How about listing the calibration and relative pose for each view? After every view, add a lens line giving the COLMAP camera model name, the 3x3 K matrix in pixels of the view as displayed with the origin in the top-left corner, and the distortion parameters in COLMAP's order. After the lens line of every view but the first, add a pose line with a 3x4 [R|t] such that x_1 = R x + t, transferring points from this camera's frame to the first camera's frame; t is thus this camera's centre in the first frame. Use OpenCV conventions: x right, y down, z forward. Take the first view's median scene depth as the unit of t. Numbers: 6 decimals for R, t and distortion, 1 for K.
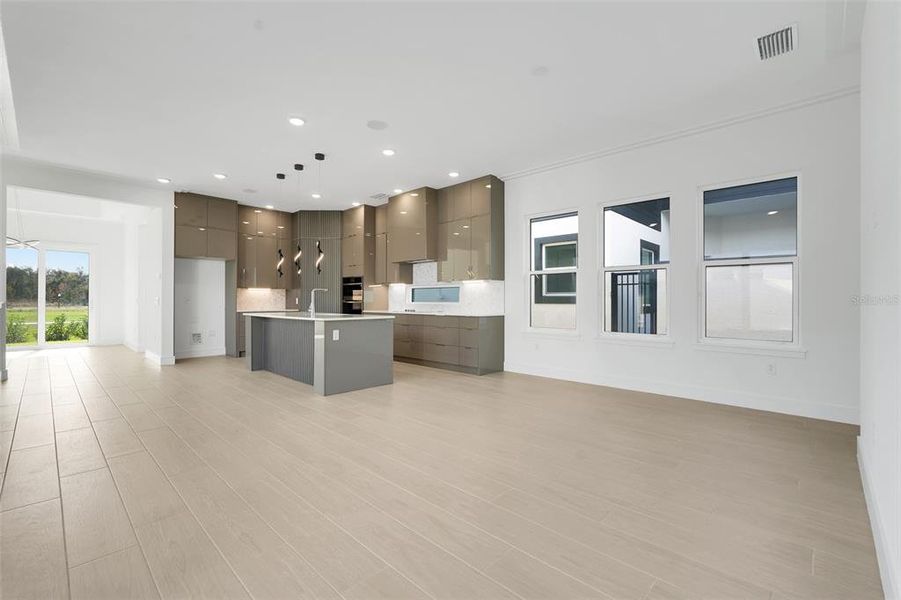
lens RADIAL K [[394.9, 0, 453.4], [0, 394.9, 298.4], [0, 0, 1]] dist [-0.013049, 0.003345]
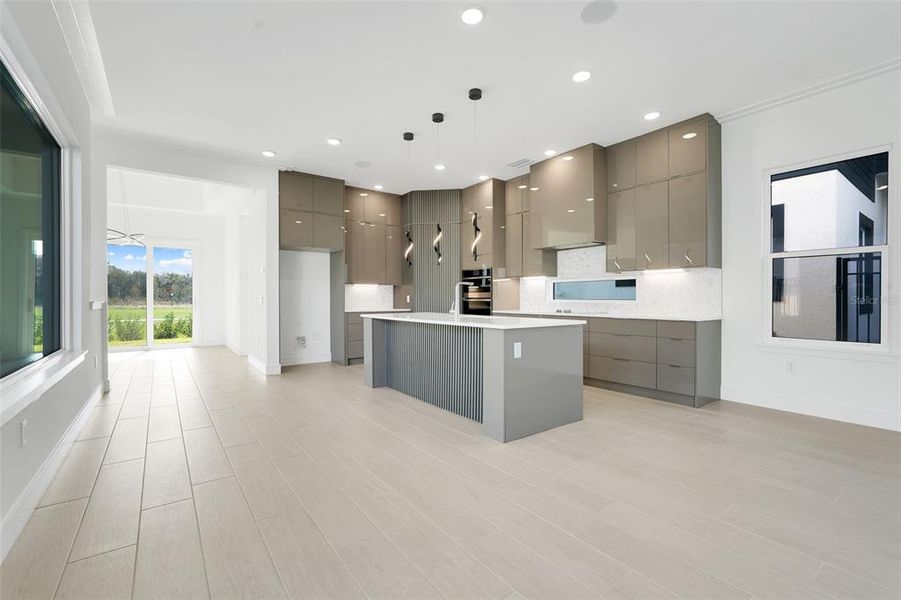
lens RADIAL K [[394.9, 0, 450.3], [0, 394.9, 300.7], [0, 0, 1]] dist [-0.013049, 0.003345]
pose [[0.985158, -0.002514, -0.171633, -0.197178], [0.004596, 0.999921, 0.011730, 0.000810], [0.171590, -0.012345, 0.985091, 0.219270]]
